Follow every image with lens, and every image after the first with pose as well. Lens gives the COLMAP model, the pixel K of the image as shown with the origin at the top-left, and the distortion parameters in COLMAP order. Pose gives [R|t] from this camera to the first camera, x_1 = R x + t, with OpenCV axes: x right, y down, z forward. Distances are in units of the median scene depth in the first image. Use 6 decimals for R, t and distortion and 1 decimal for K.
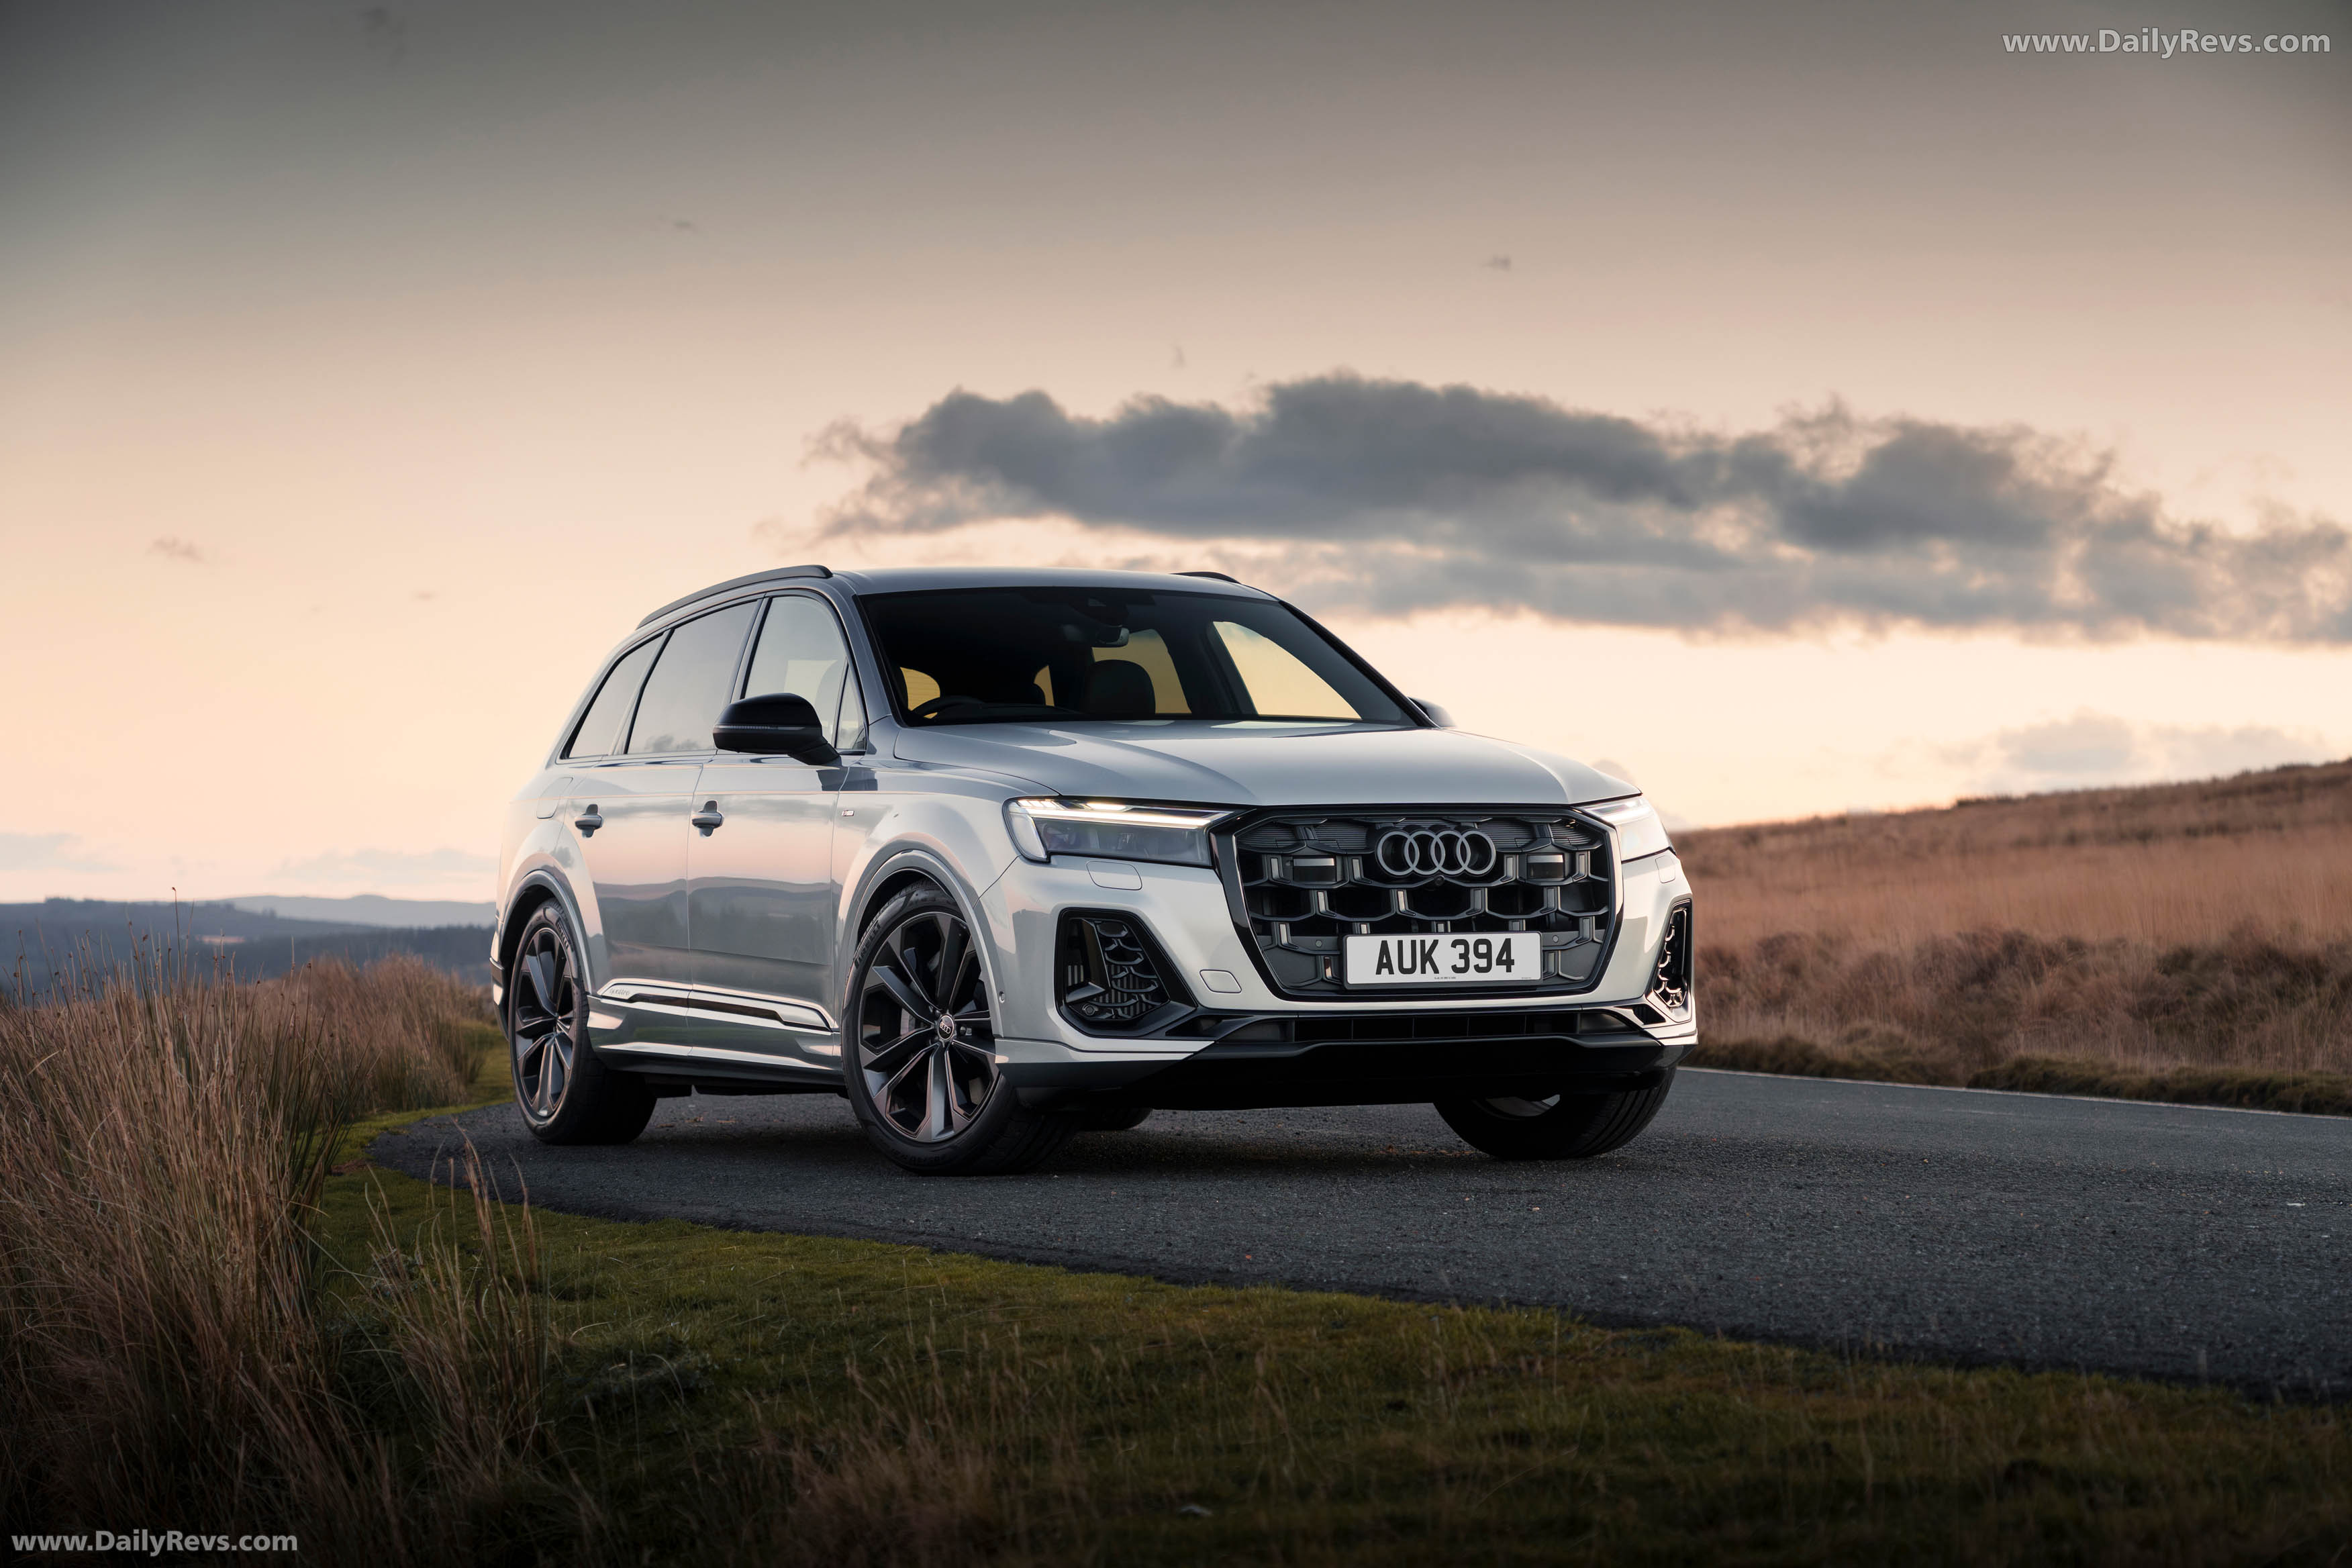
lens RADIAL K [[4975.4, 0, 1176.0], [0, 4975.4, 784.0], [0, 0, 1]] dist [0.082459, 0.071104]
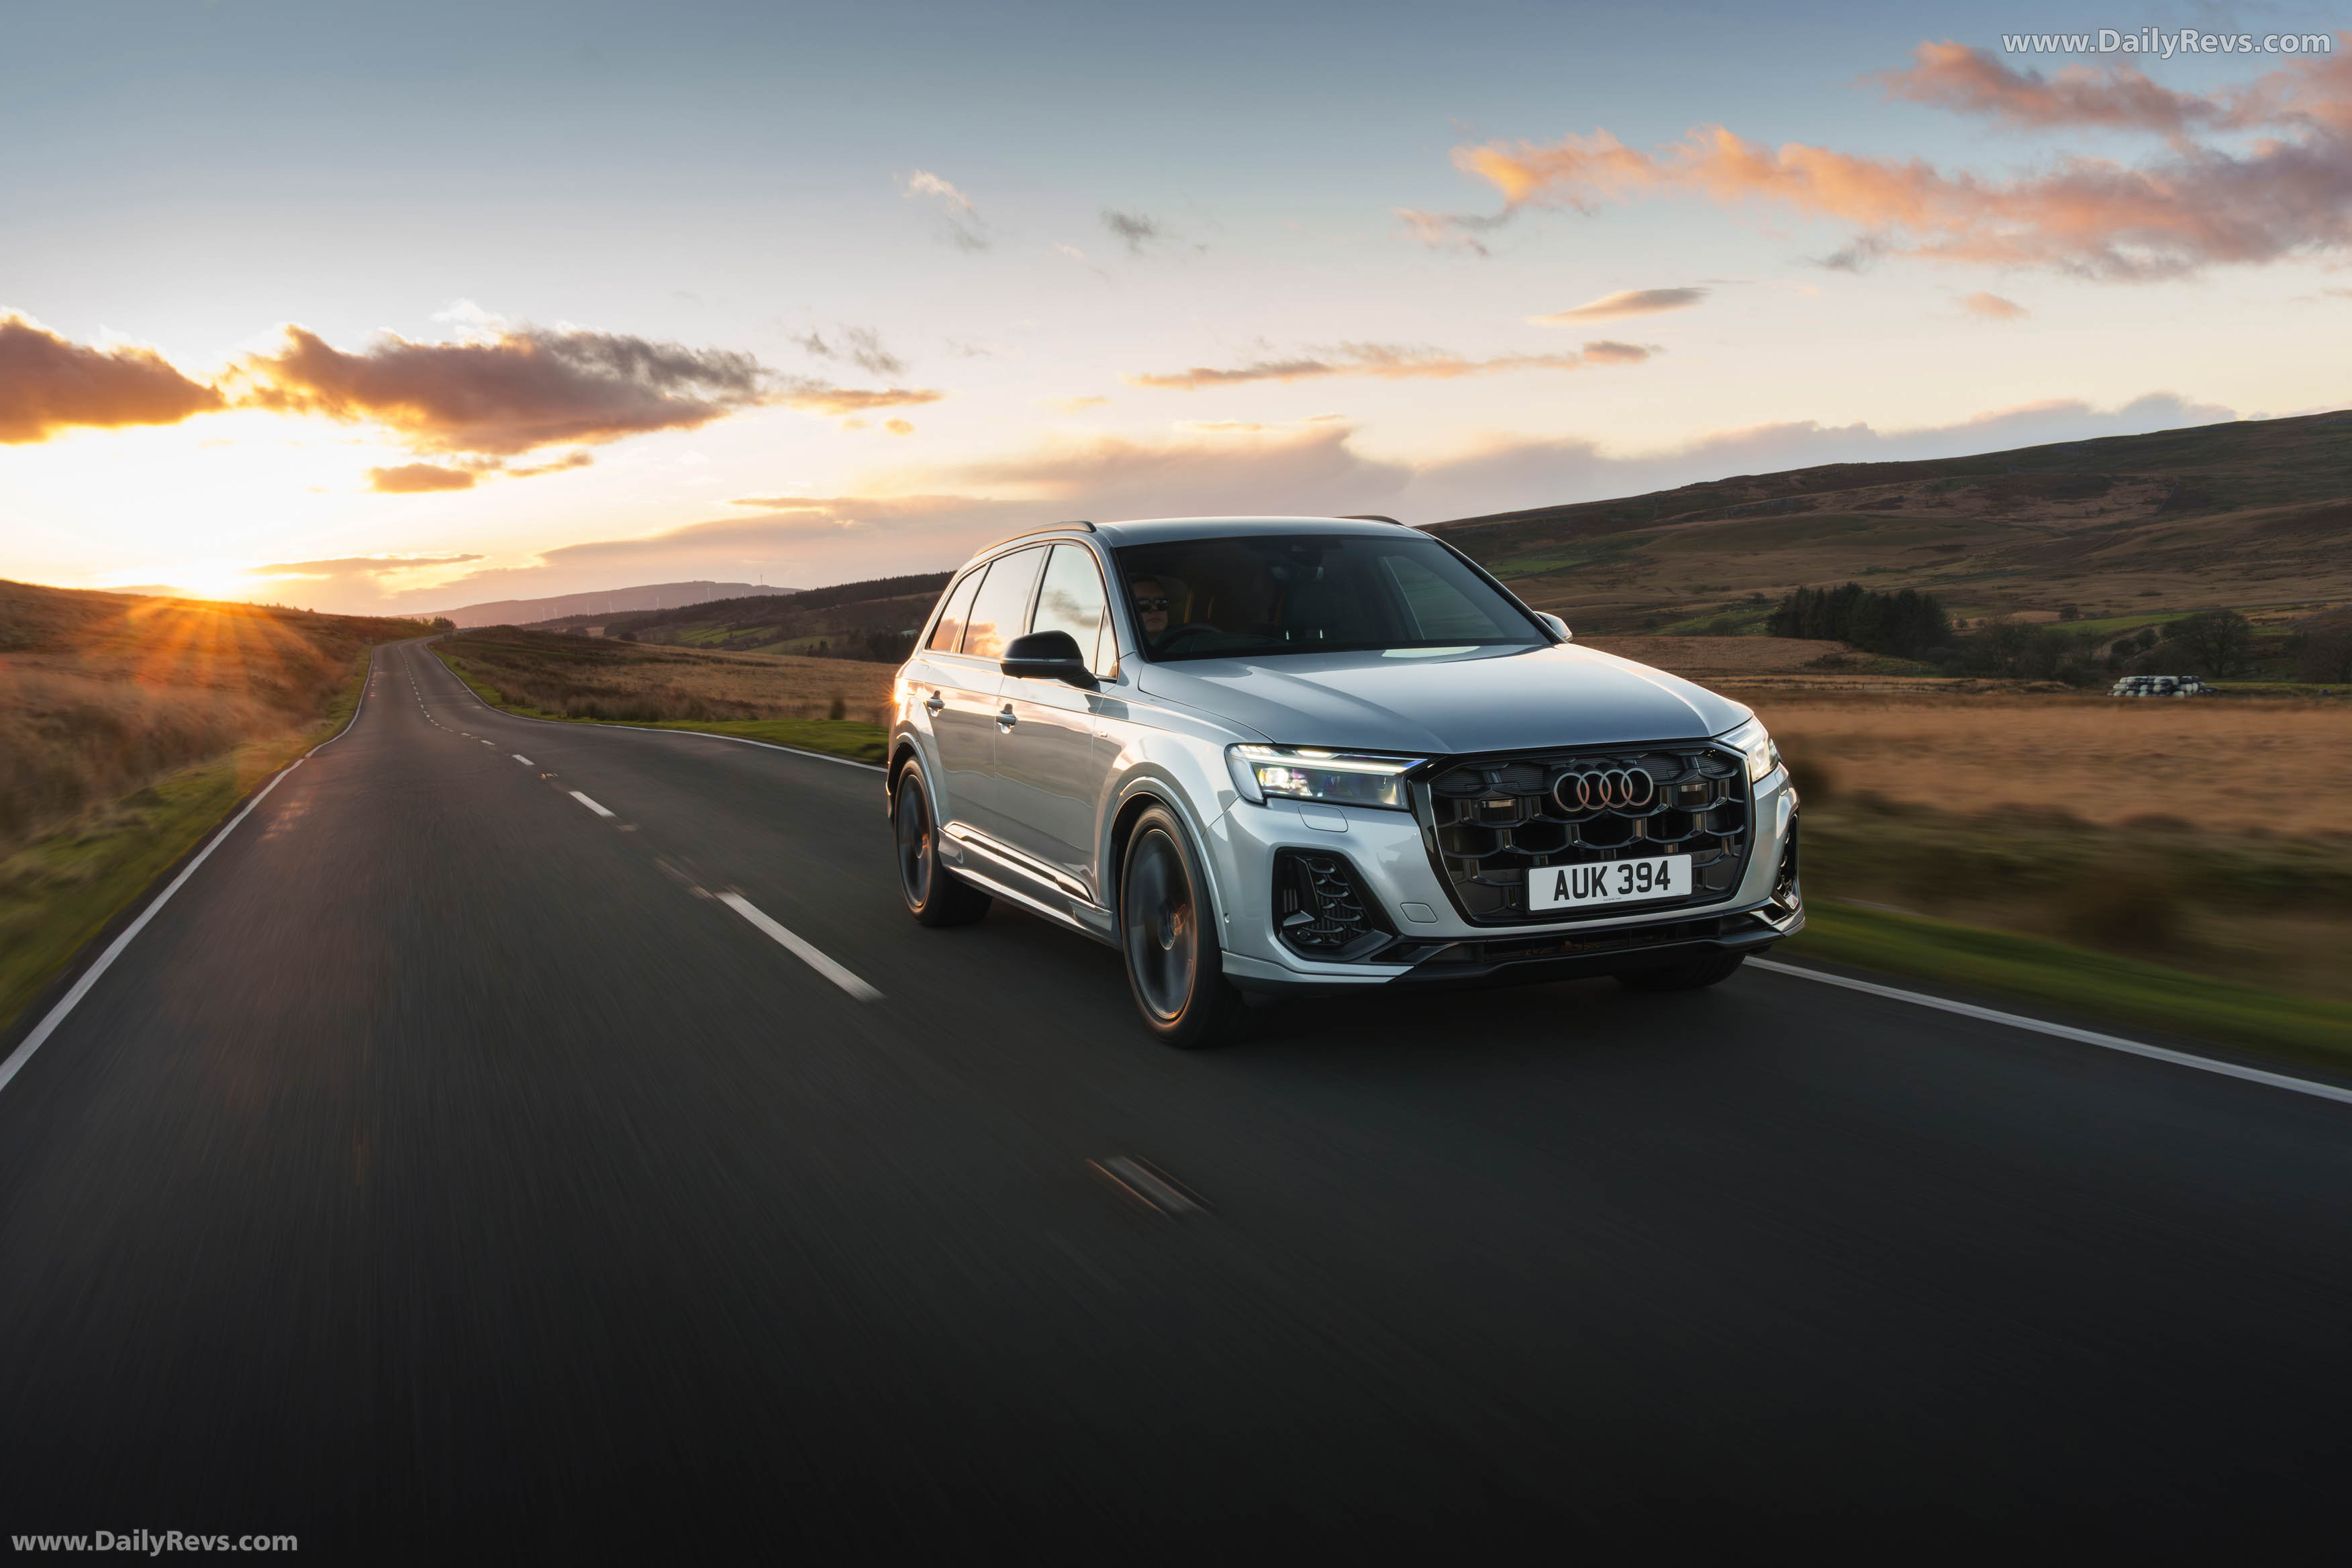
lens RADIAL K [[1904.9, 0, 1176.0], [0, 1904.9, 784.0], [0, 0, 1]] dist [0.033200, -0.003103]
pose [[0.997840, -0.013530, -0.064281, -0.017725], [0.020924, 0.993054, 0.115781, -0.040394], [0.062268, -0.116876, 0.991193, 0.559608]]
